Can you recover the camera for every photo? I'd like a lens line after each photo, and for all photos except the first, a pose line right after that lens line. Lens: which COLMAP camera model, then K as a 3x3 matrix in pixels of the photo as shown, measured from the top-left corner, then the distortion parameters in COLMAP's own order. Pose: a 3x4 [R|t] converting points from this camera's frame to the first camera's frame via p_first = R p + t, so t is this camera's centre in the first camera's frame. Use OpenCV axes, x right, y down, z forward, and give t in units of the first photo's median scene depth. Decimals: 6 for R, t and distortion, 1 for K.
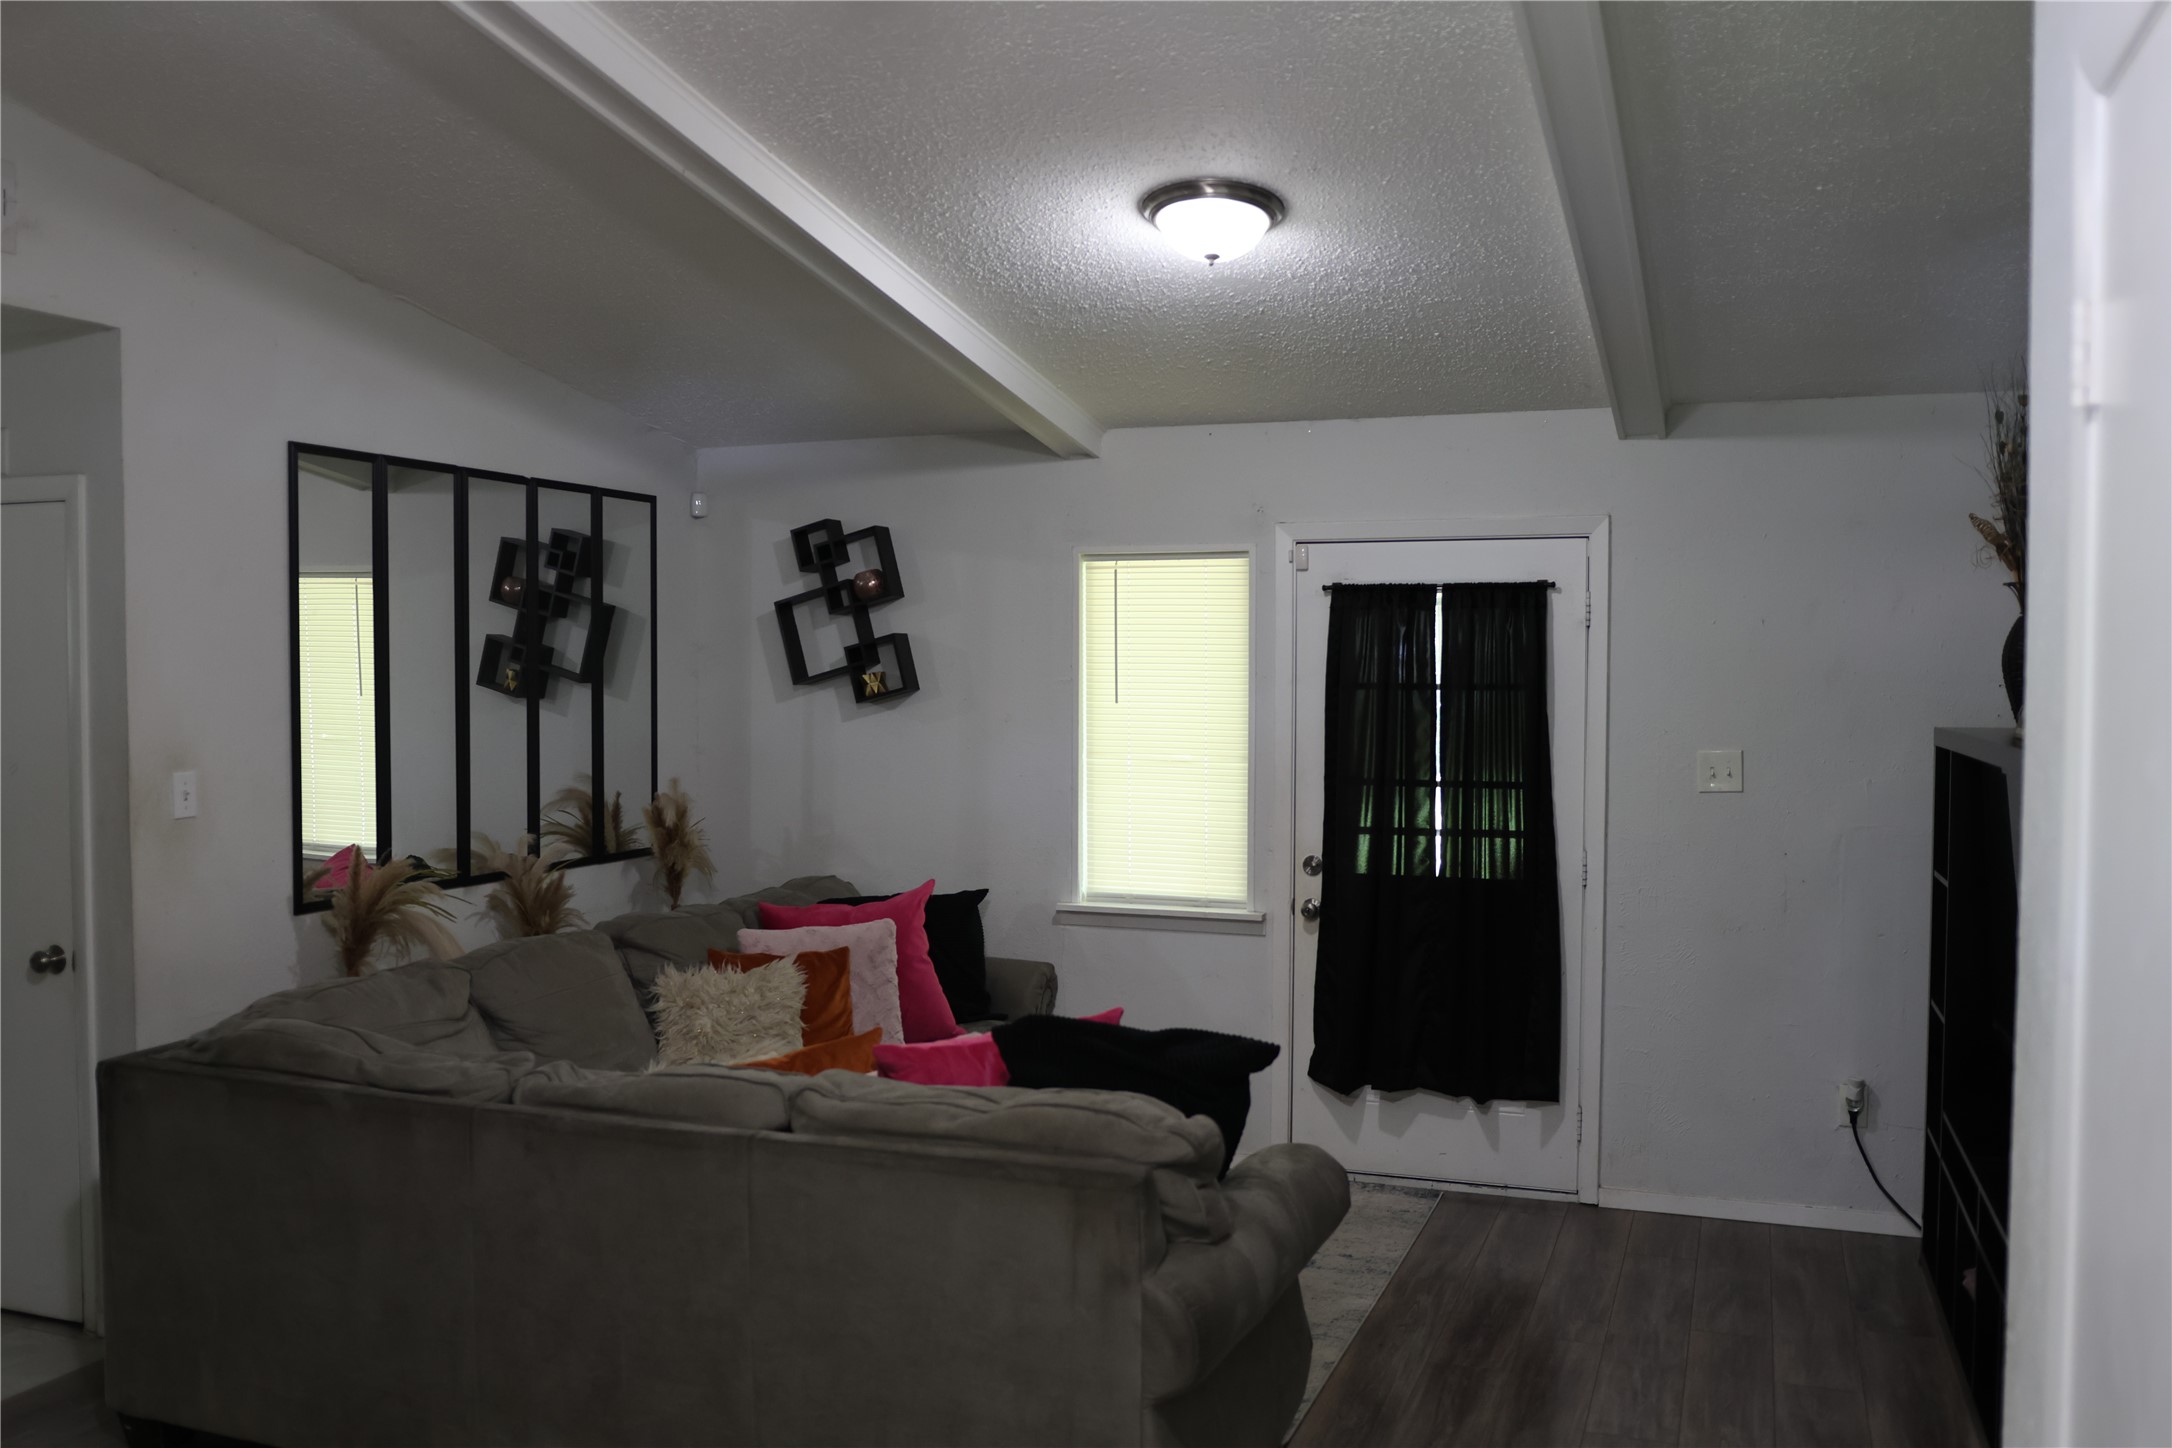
lens RADIAL K [[1801.7, 0, 1086.7], [0, 1801.7, 729.4], [0, 0, 1]] dist [-0.082698, 0.066206]
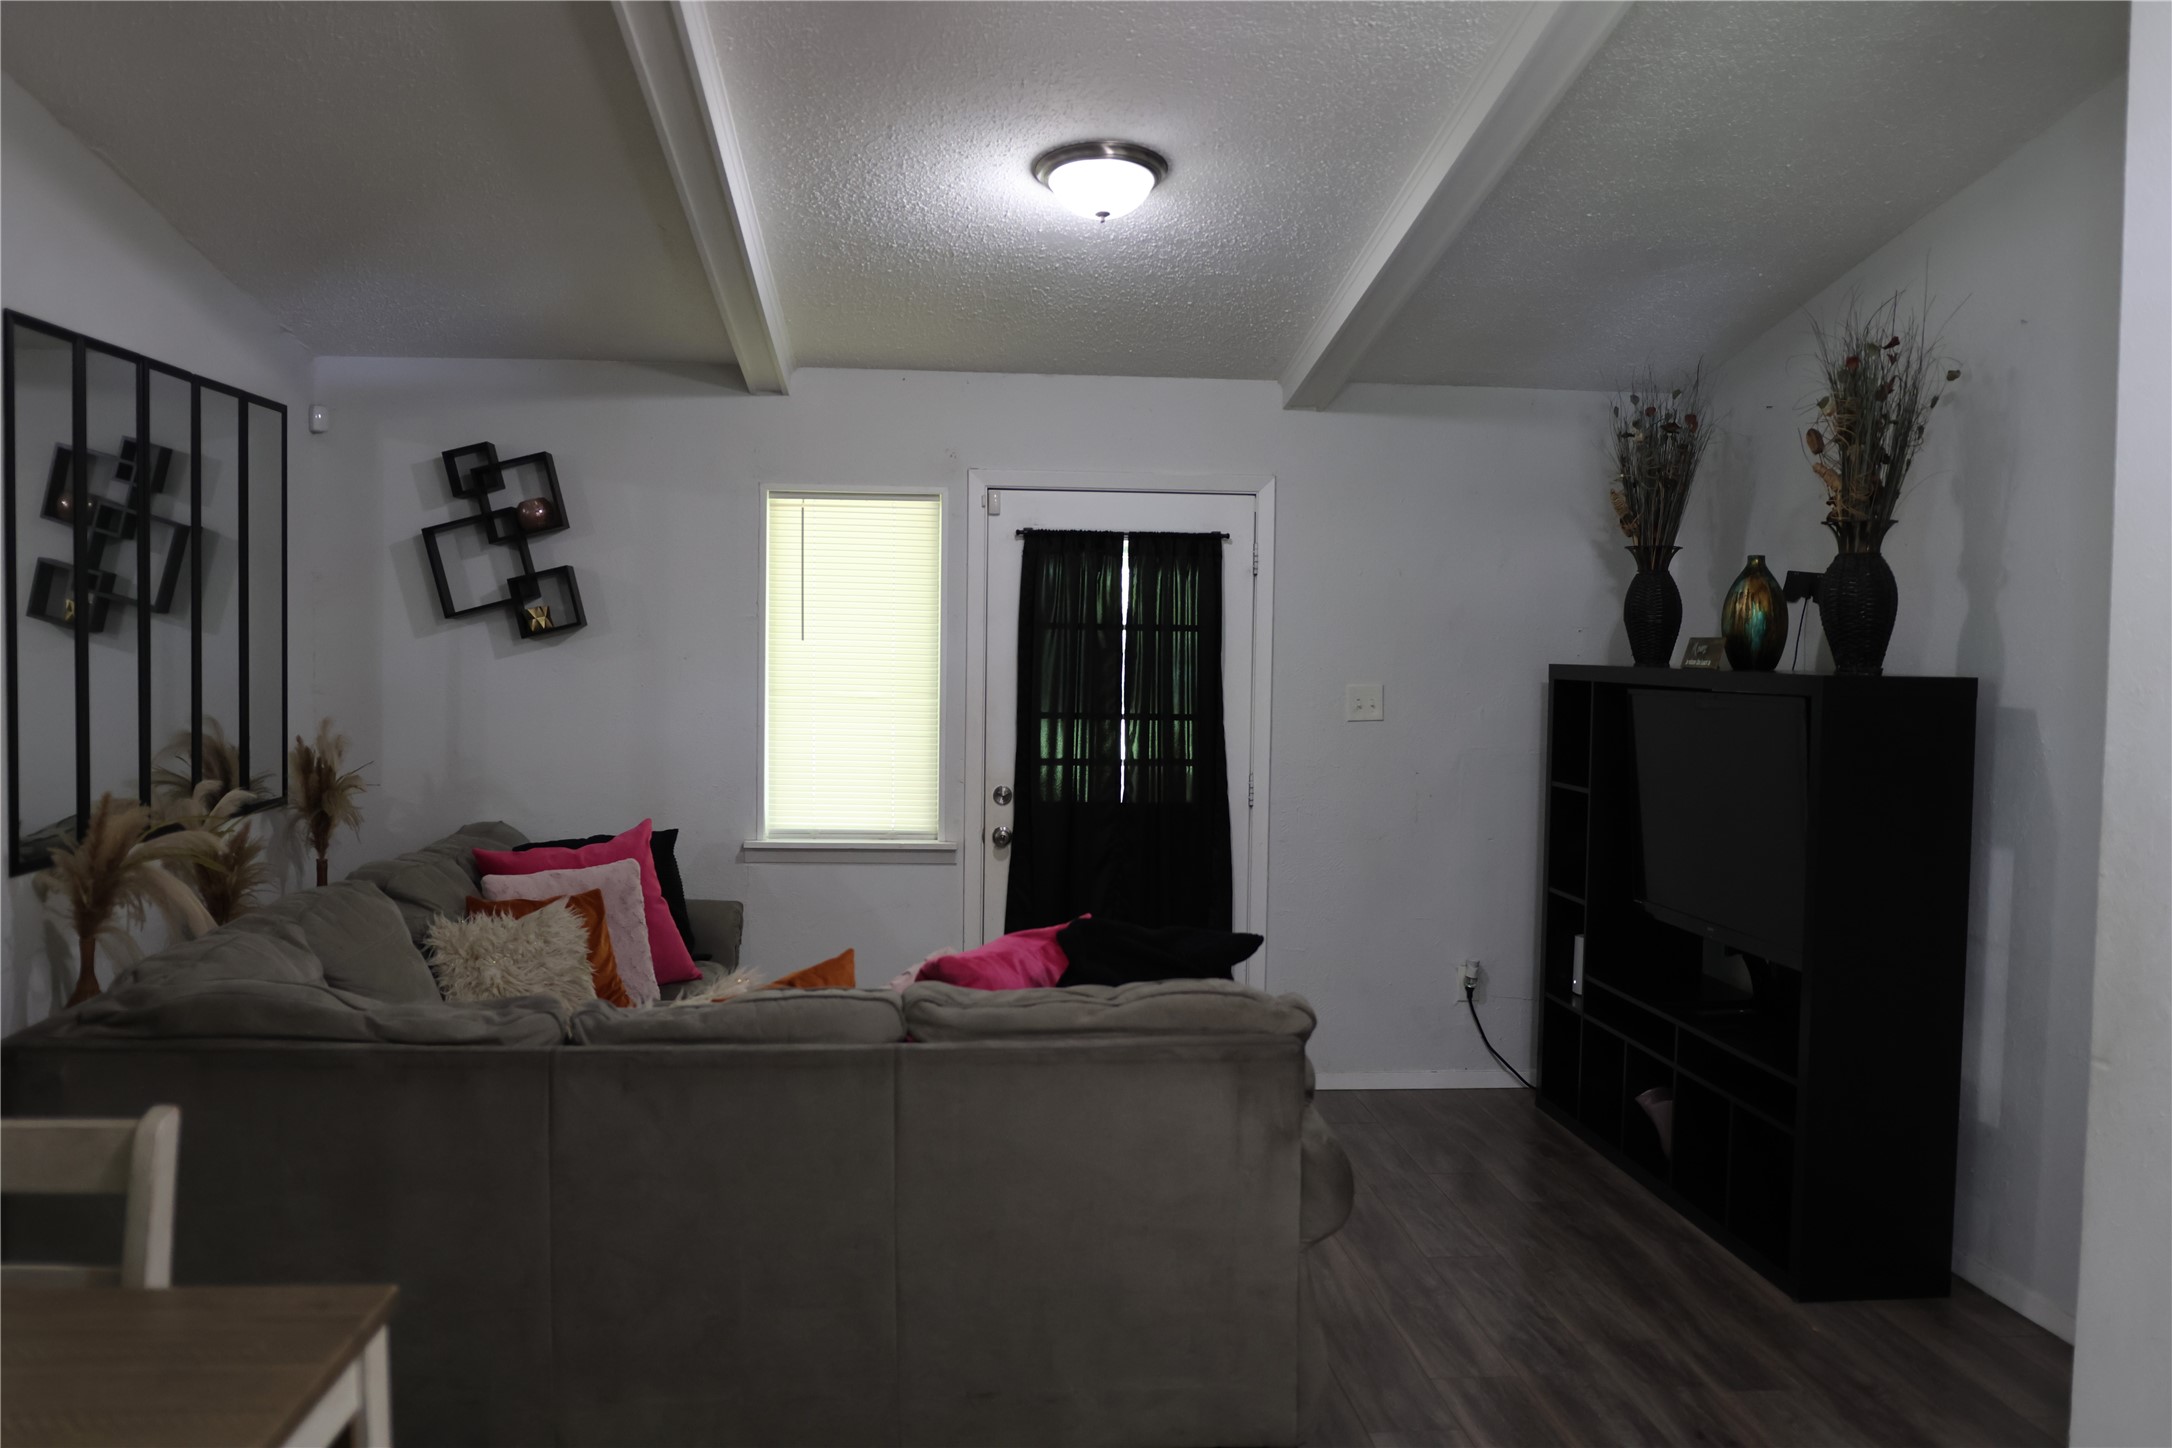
lens RADIAL K [[1787.3, 0, 1095.9], [0, 1787.3, 721.7], [0, 0, 1]] dist [-0.079142, 0.076812]
pose [[0.903784, -0.008607, 0.427903, -0.276776], [0.001377, 0.999851, 0.017202, 0.014630], [-0.427988, -0.014958, 0.903661, 0.028510]]
